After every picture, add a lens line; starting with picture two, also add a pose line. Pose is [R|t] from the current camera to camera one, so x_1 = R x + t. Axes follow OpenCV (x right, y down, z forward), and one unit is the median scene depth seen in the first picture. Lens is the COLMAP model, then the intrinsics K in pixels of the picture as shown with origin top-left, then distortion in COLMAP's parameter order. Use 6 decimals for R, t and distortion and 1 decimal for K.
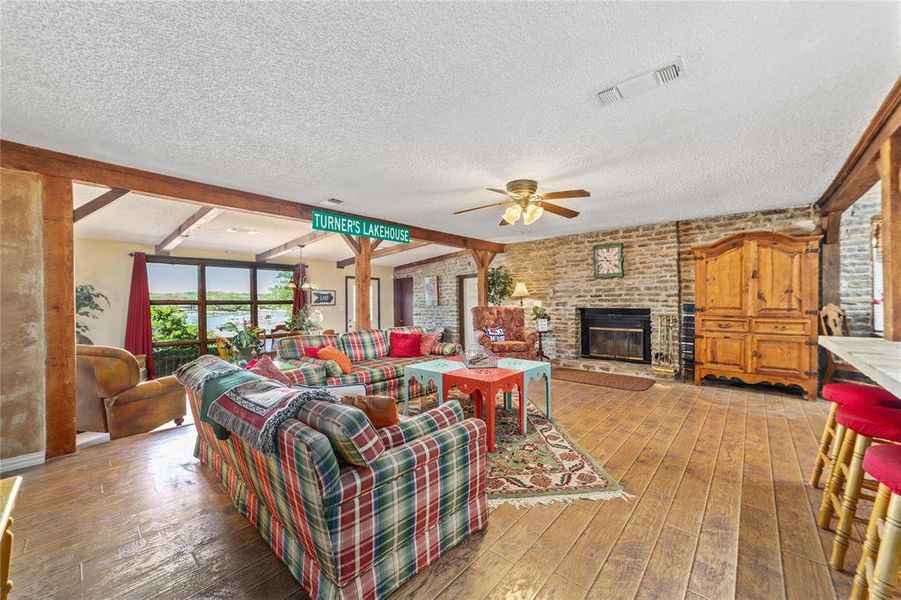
lens RADIAL K [[346.1, 0, 452.4], [0, 346.1, 300.0], [0, 0, 1]] dist [-0.001042, 0.000392]
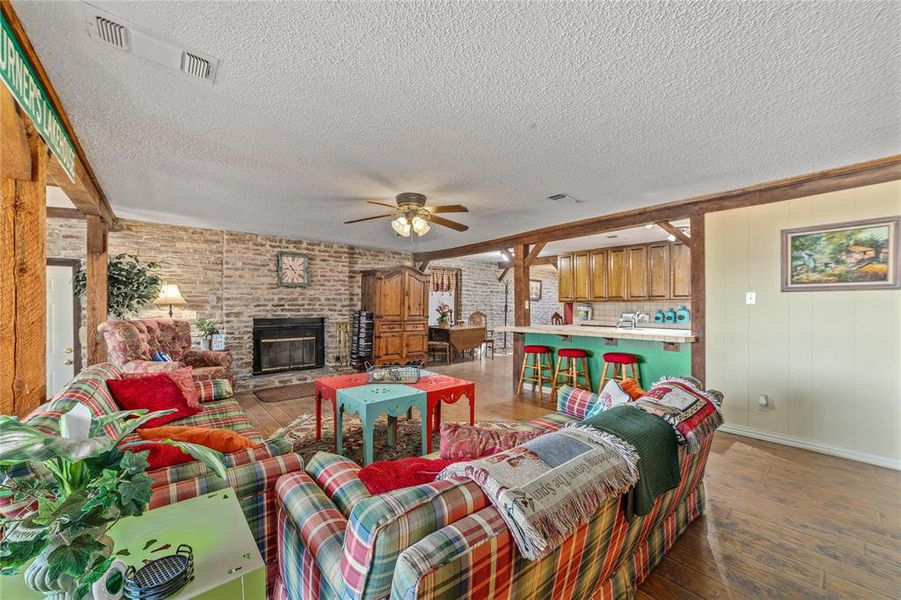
lens RADIAL K [[346.1, 0, 451.1], [0, 346.1, 307.6], [0, 0, 1]] dist [-0.001042, 0.000392]
pose [[0.163556, 0.008792, 0.986495, -0.469525], [-0.000151, 0.999960, -0.008887, 0.003117], [-0.986534, 0.001305, 0.163551, 0.420422]]
